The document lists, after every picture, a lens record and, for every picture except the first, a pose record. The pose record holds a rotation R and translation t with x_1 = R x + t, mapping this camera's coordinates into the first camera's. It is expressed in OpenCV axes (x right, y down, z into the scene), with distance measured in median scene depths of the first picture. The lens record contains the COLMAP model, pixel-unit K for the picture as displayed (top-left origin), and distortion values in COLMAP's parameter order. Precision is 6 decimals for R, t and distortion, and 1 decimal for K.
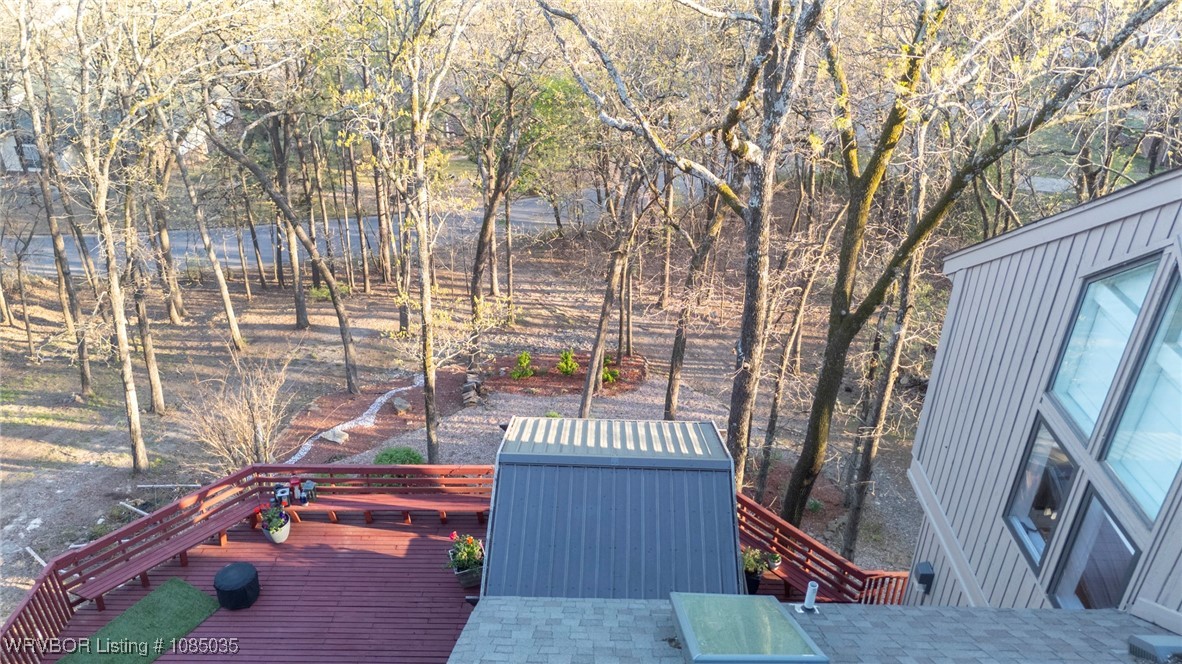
lens RADIAL K [[874.8, 0, 591.3], [0, 874.8, 332.5], [0, 0, 1]] dist [0.002325, -0.000371]
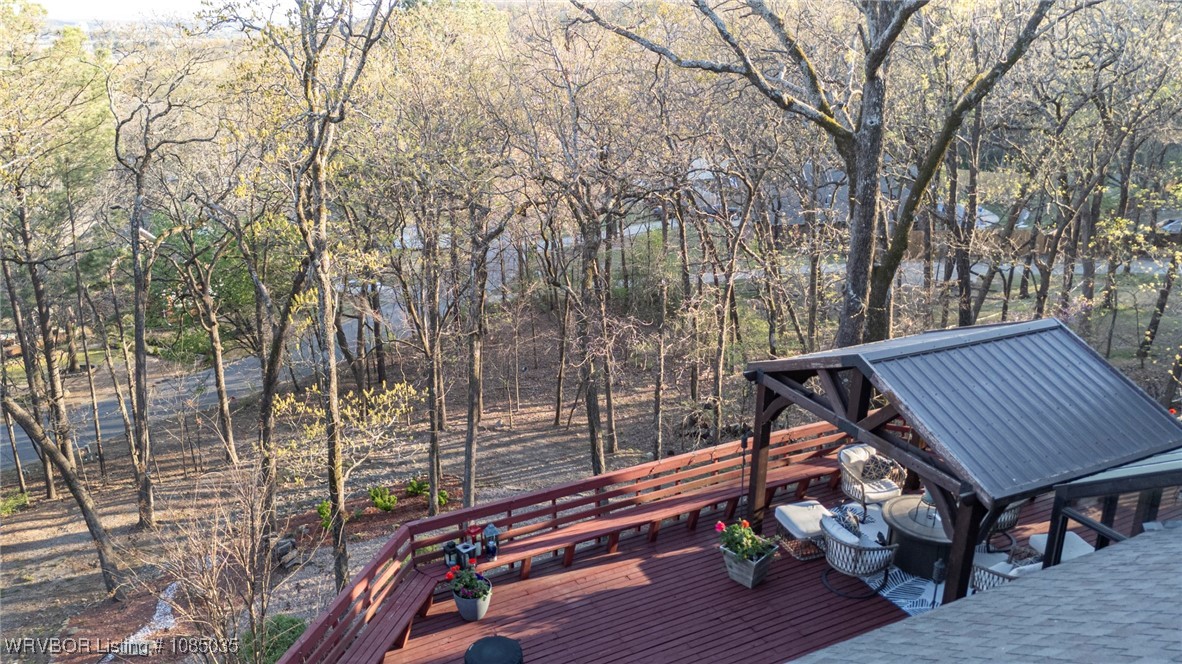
lens RADIAL K [[874.8, 0, 590.3], [0, 874.8, 331.6], [0, 0, 1]] dist [0.002325, -0.000371]
pose [[0.881876, -0.152611, 0.446098, -0.548567], [0.240469, 0.959438, -0.147148, 0.142404], [-0.405547, 0.237039, 0.882804, 0.291381]]
